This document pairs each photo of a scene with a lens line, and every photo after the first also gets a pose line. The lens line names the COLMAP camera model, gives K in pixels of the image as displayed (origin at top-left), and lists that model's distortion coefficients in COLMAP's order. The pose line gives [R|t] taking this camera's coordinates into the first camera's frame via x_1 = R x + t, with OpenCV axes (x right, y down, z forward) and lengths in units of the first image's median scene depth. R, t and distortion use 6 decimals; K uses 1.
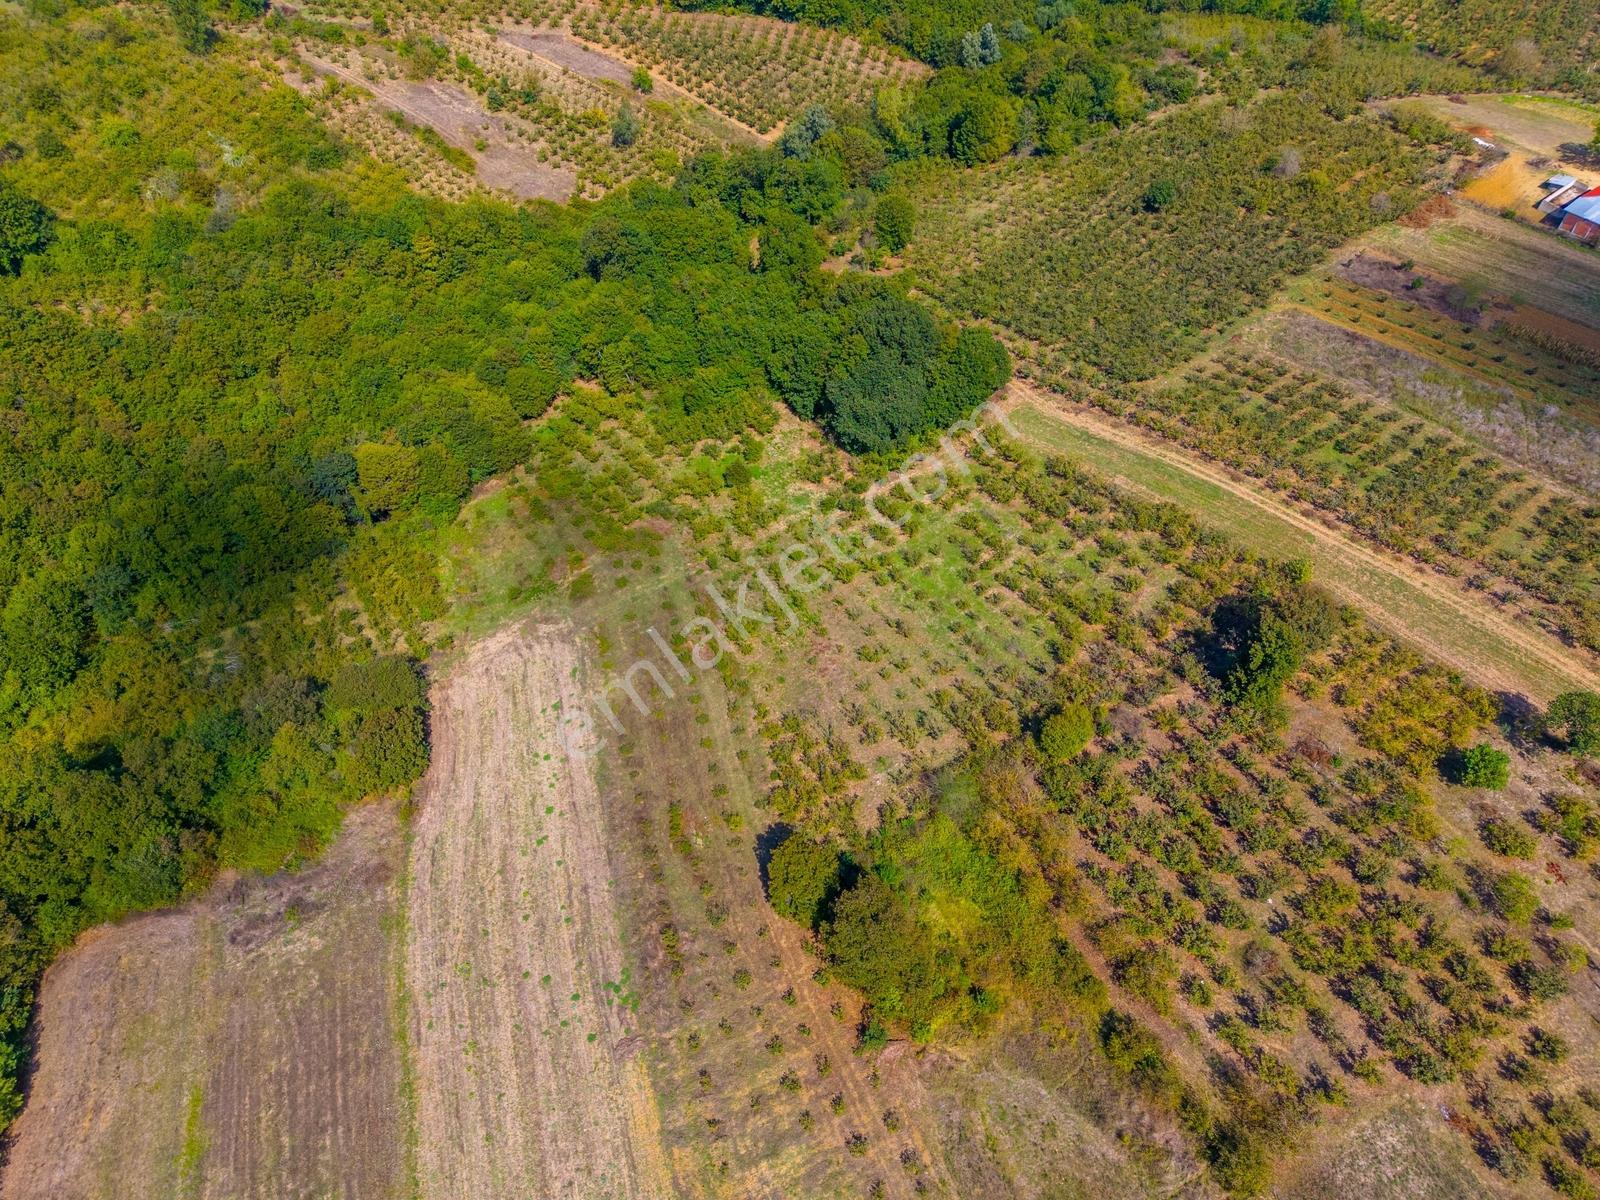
lens RADIAL K [[1071.8, 0, 800.9], [0, 1071.8, 599.8], [0, 0, 1]] dist [0.025325, -0.021813]
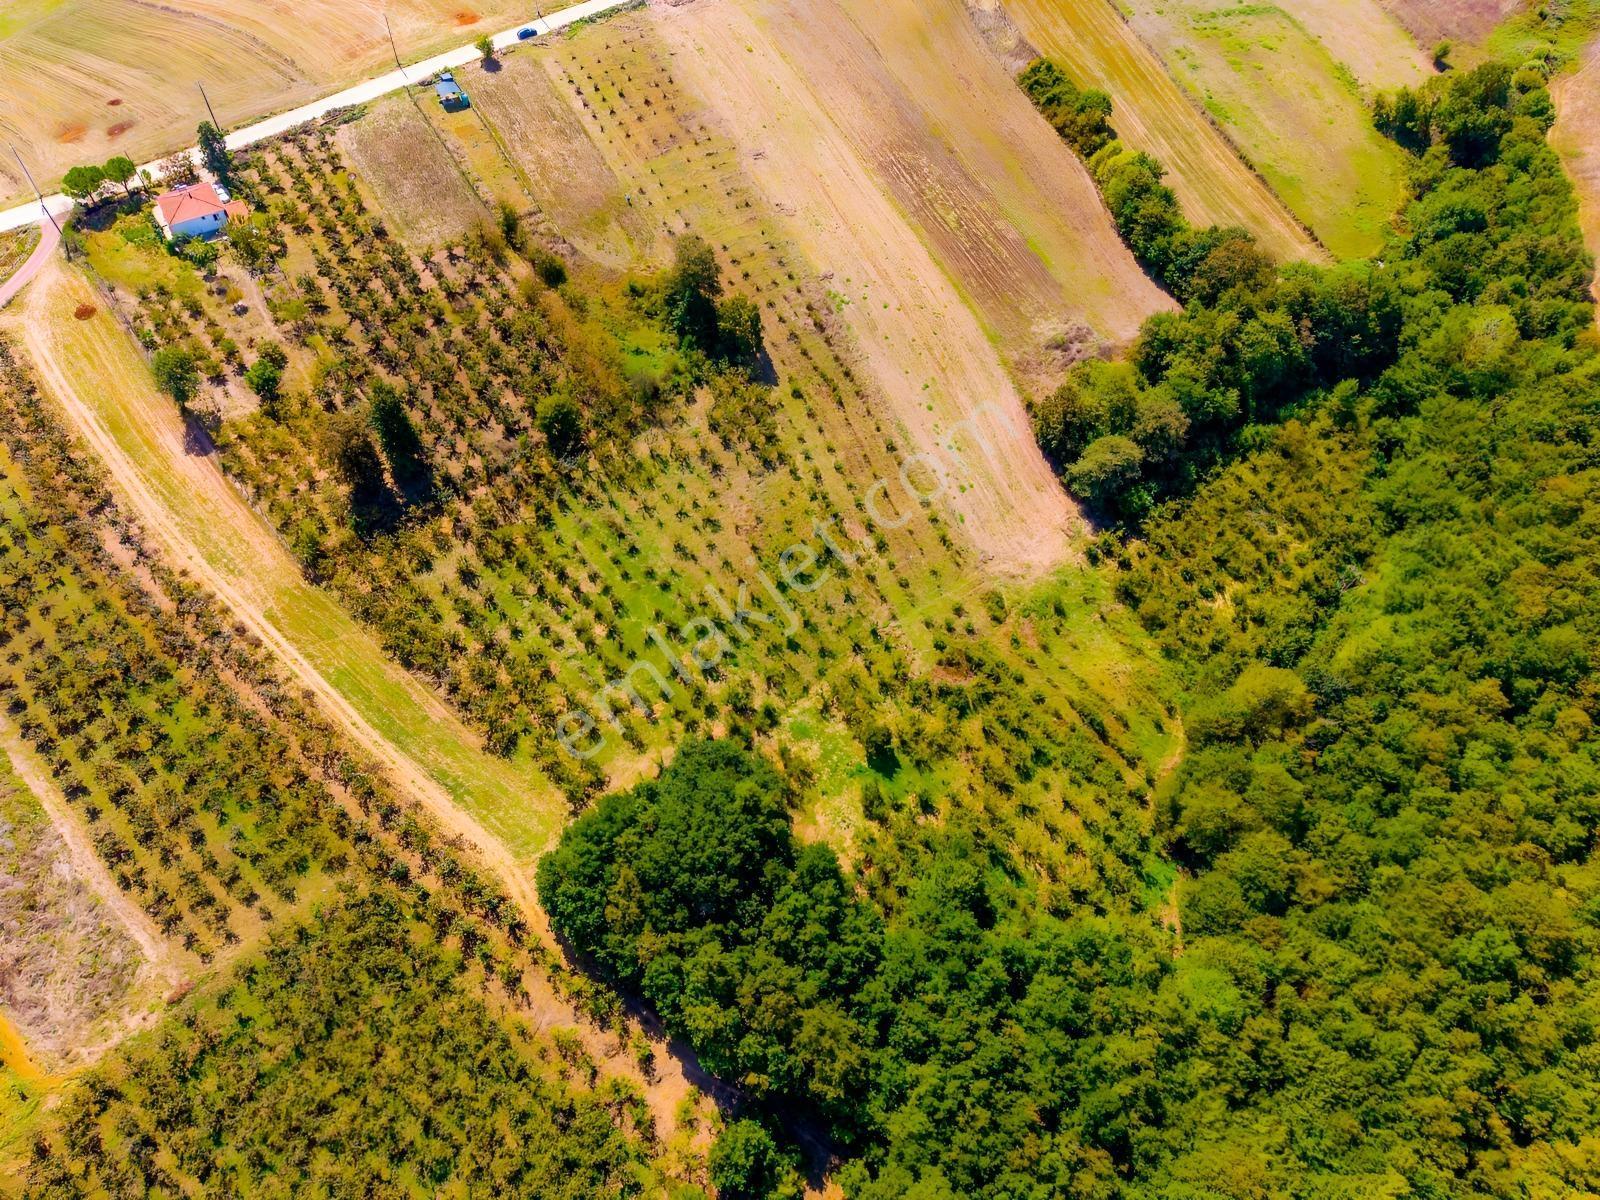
lens RADIAL K [[1071.8, 0, 800.9], [0, 1071.8, 599.8], [0, 0, 1]] dist [0.025325, -0.021813]
pose [[-0.989626, 0.109348, -0.093187, 0.078075], [-0.116519, -0.231412, 0.965853, -1.021199], [0.084049, 0.966691, 0.241752, 0.759287]]
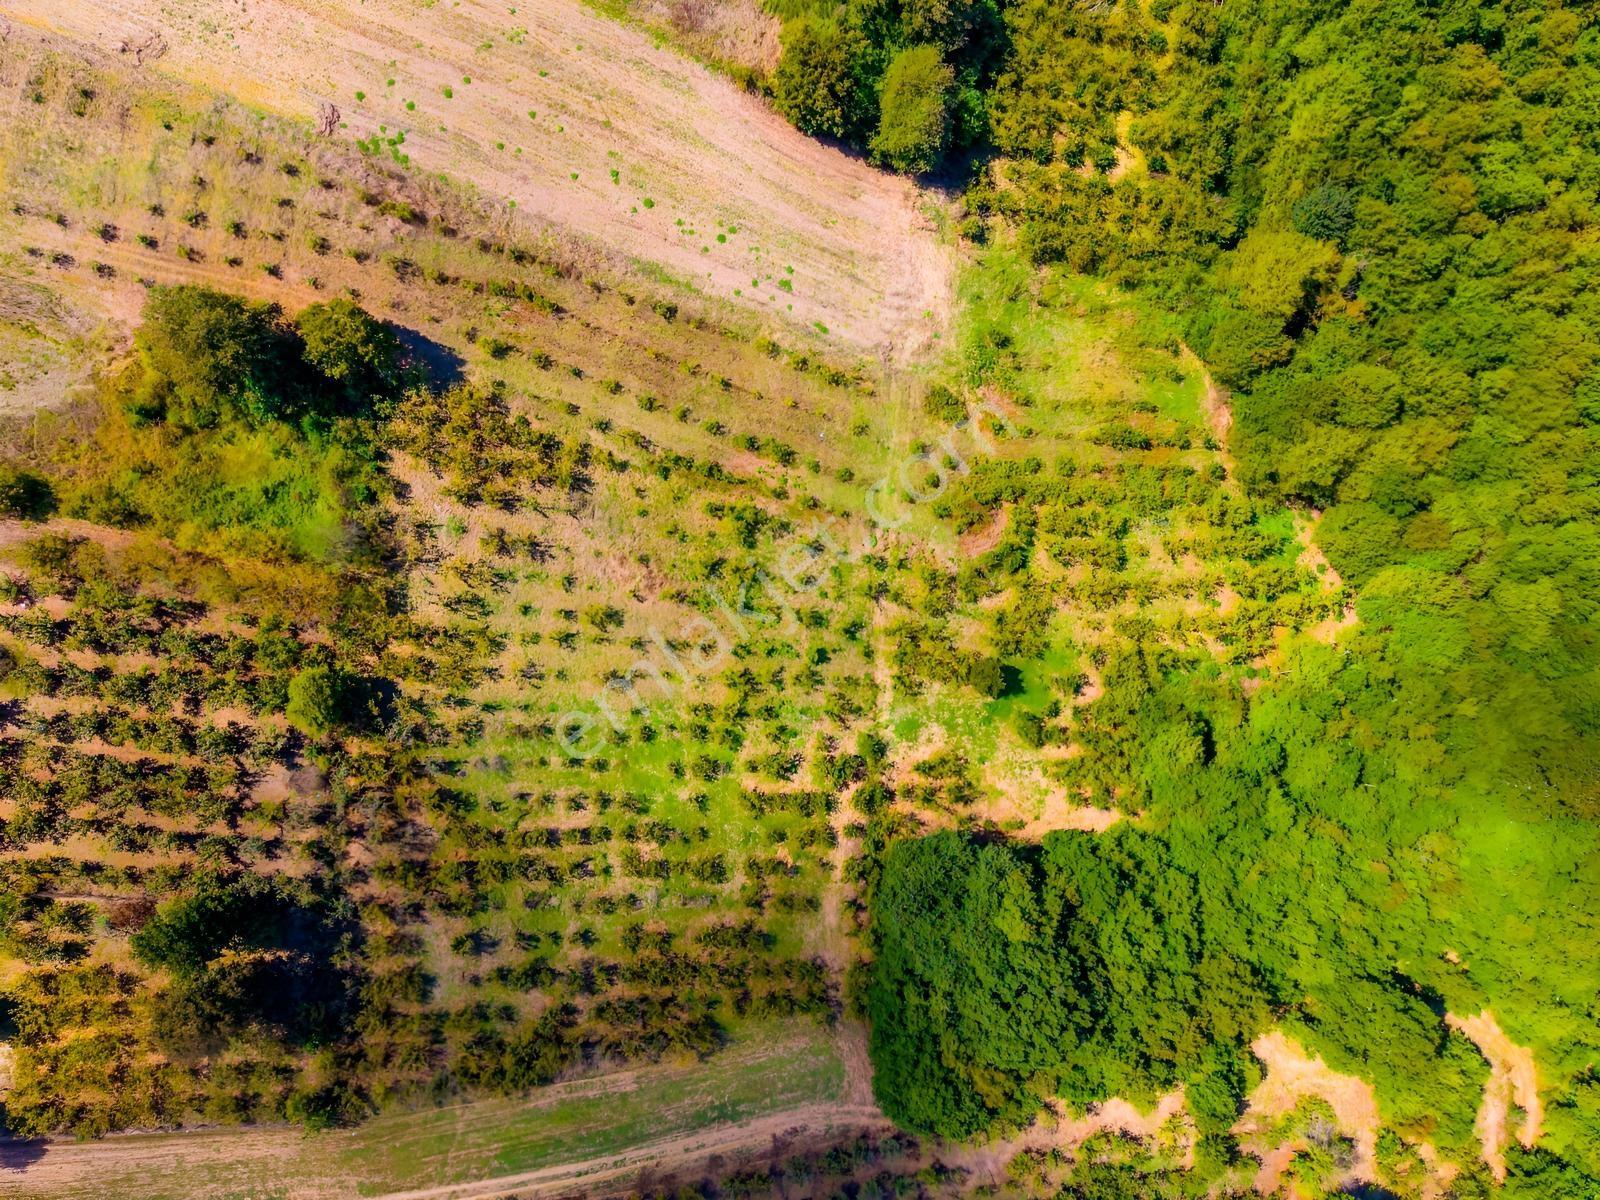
lens RADIAL K [[1071.8, 0, 800.9], [0, 1071.8, 599.8], [0, 0, 1]] dist [0.025325, -0.021813]
pose [[-0.577609, 0.816309, 0.002520, -0.033887], [-0.643492, -0.457222, 0.613894, -0.501306], [0.502280, 0.352969, 0.789384, 0.401827]]
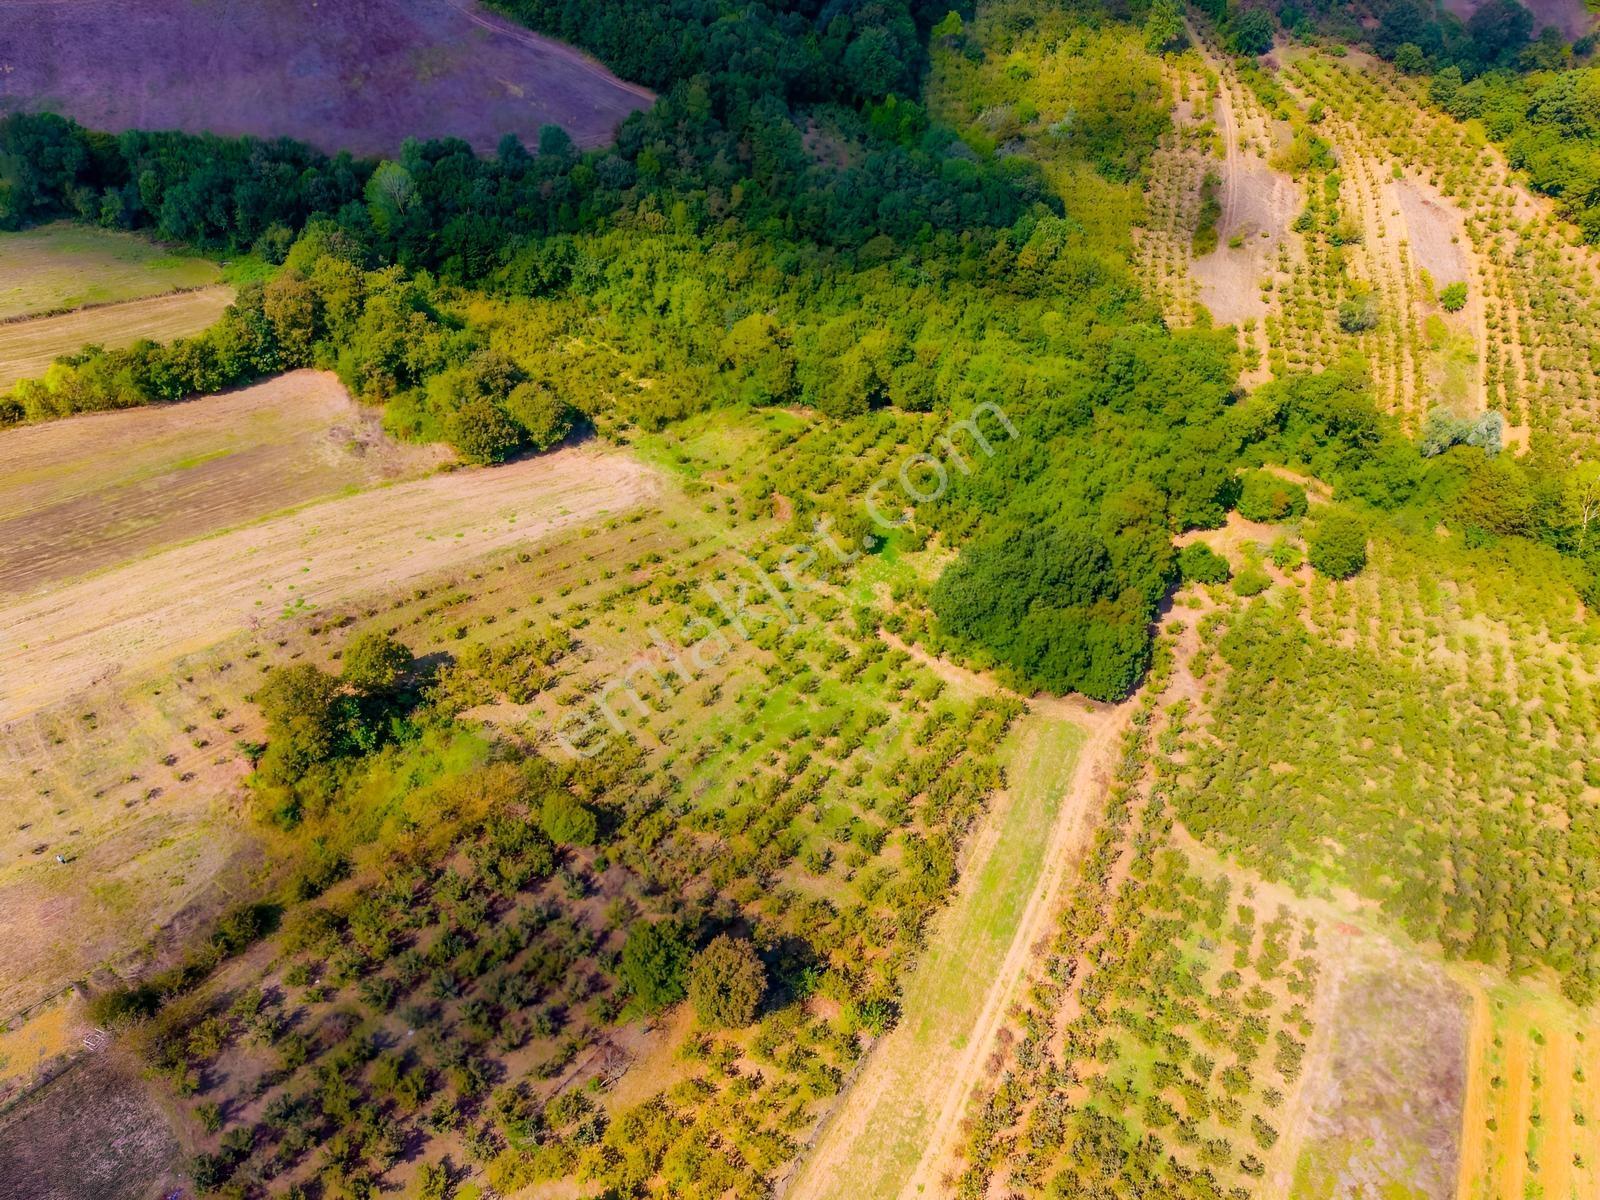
lens RADIAL K [[1071.8, 0, 800.9], [0, 1071.8, 599.8], [0, 0, 1]] dist [0.025325, -0.021813]
pose [[0.359380, 0.716338, -0.598085, 0.638094], [-0.731265, 0.614332, 0.296392, -0.378208], [0.579739, 0.330841, 0.744612, 0.252259]]
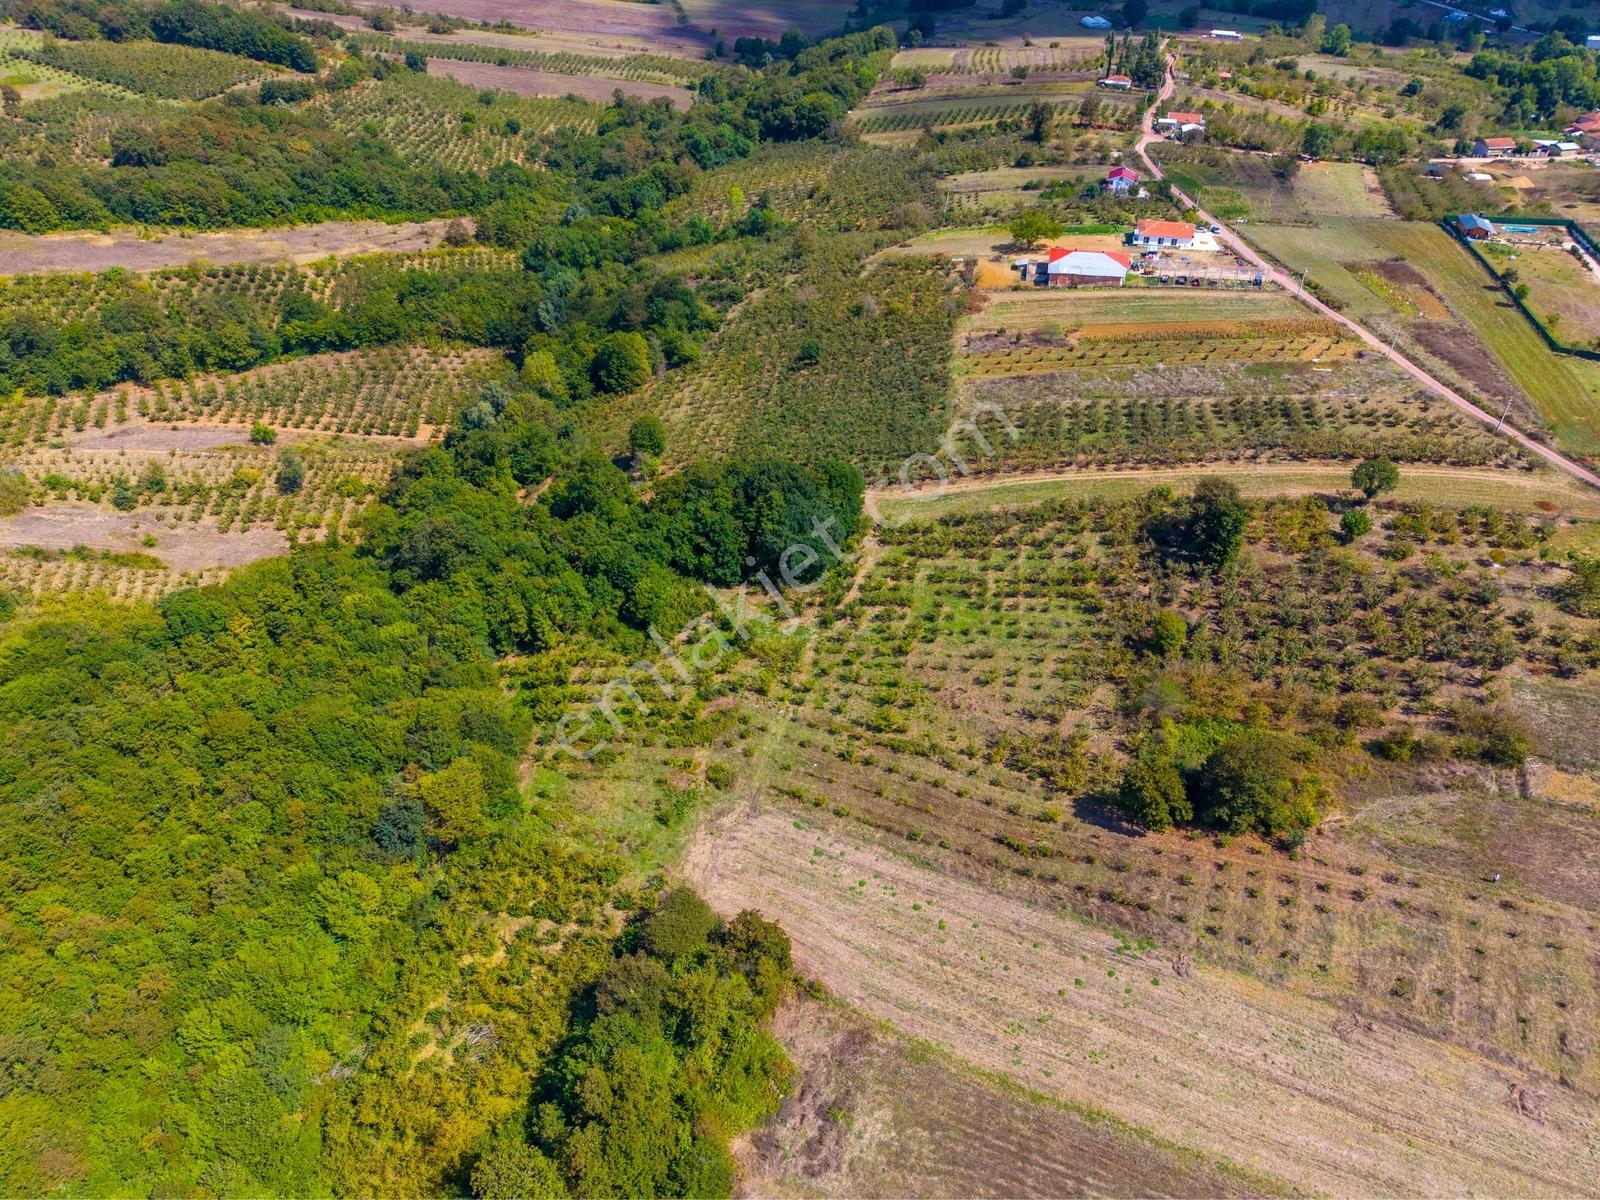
lens RADIAL K [[1071.8, 0, 800.9], [0, 1071.8, 599.8], [0, 0, 1]] dist [0.025325, -0.021813]
pose [[0.747065, -0.404238, 0.527717, -0.652803], [0.518392, 0.851220, -0.081819, -0.033294], [-0.416129, 0.334688, 0.845471, 0.027500]]
